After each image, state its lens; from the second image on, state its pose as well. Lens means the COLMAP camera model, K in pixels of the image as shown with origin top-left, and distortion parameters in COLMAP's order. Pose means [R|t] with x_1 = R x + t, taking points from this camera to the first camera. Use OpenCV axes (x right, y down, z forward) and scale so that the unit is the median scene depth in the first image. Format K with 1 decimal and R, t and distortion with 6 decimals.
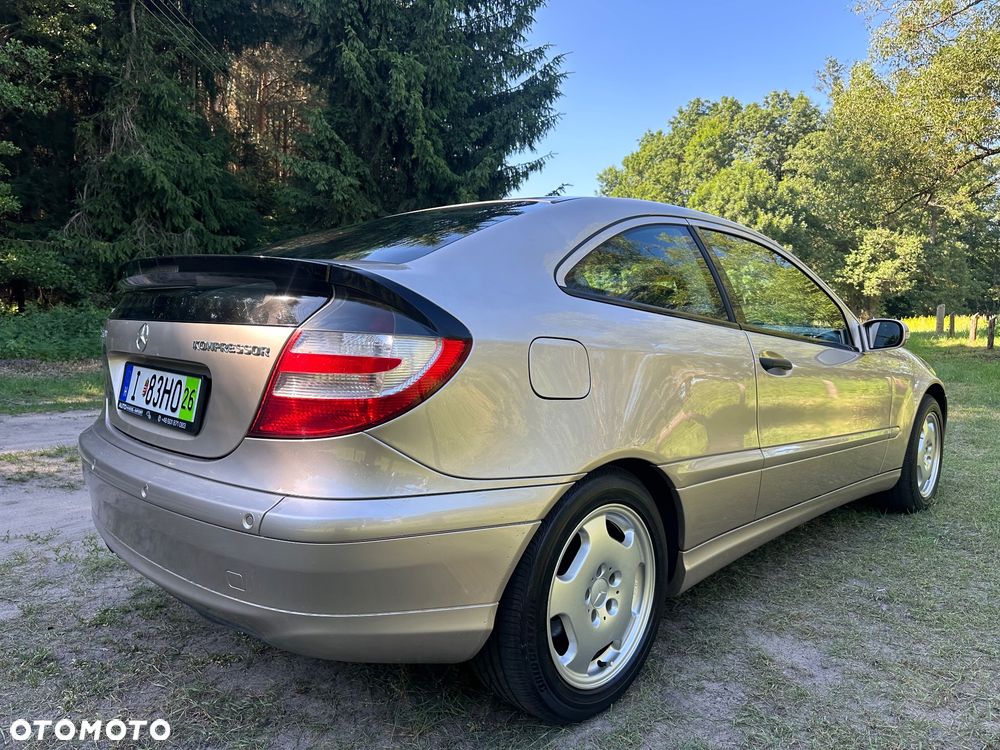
lens RADIAL K [[721.2, 0, 508.2], [0, 721.2, 371.1], [0, 0, 1]] dist [0.029569, -0.039425]
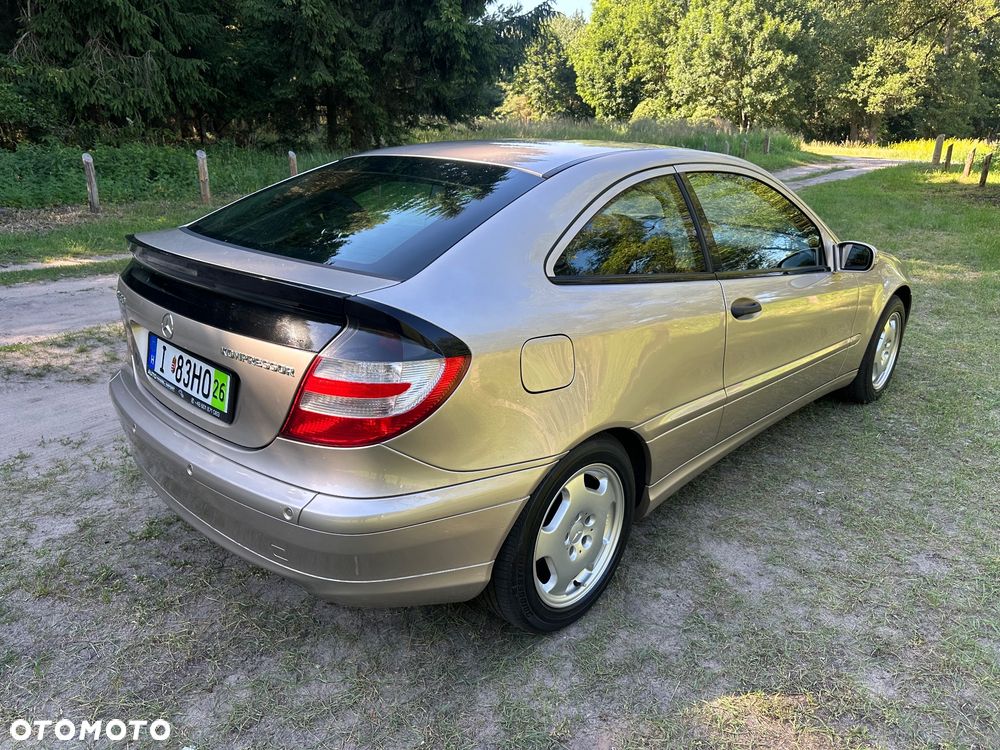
lens RADIAL K [[721.2, 0, 509.6], [0, 721.2, 383.2], [0, 0, 1]] dist [0.029569, -0.039425]
pose [[0.999757, -0.001635, 0.021992, -0.009327], [-0.004208, 0.964776, 0.263037, -0.197222], [-0.021648, -0.263066, 0.964535, -0.070165]]
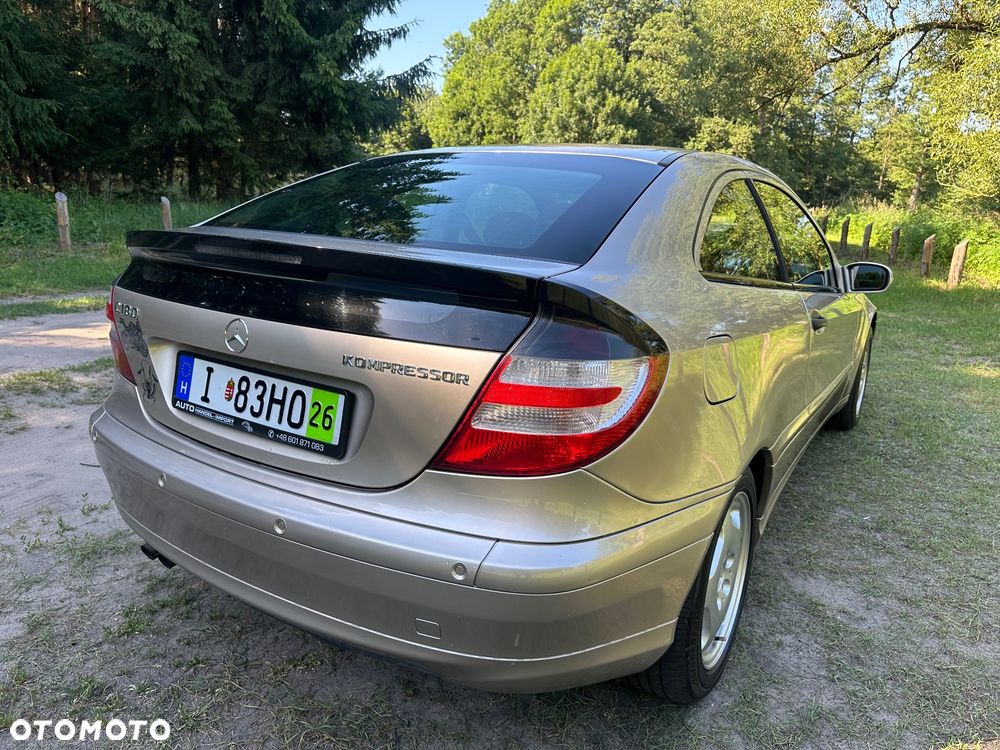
lens RADIAL K [[721.2, 0, 507.5], [0, 721.2, 374.5], [0, 0, 1]] dist [0.029569, -0.039425]
pose [[0.975696, -0.027714, 0.217371, -0.298663], [-0.009769, 0.985483, 0.169494, -0.113126], [-0.218913, -0.167498, 0.961260, 0.104540]]
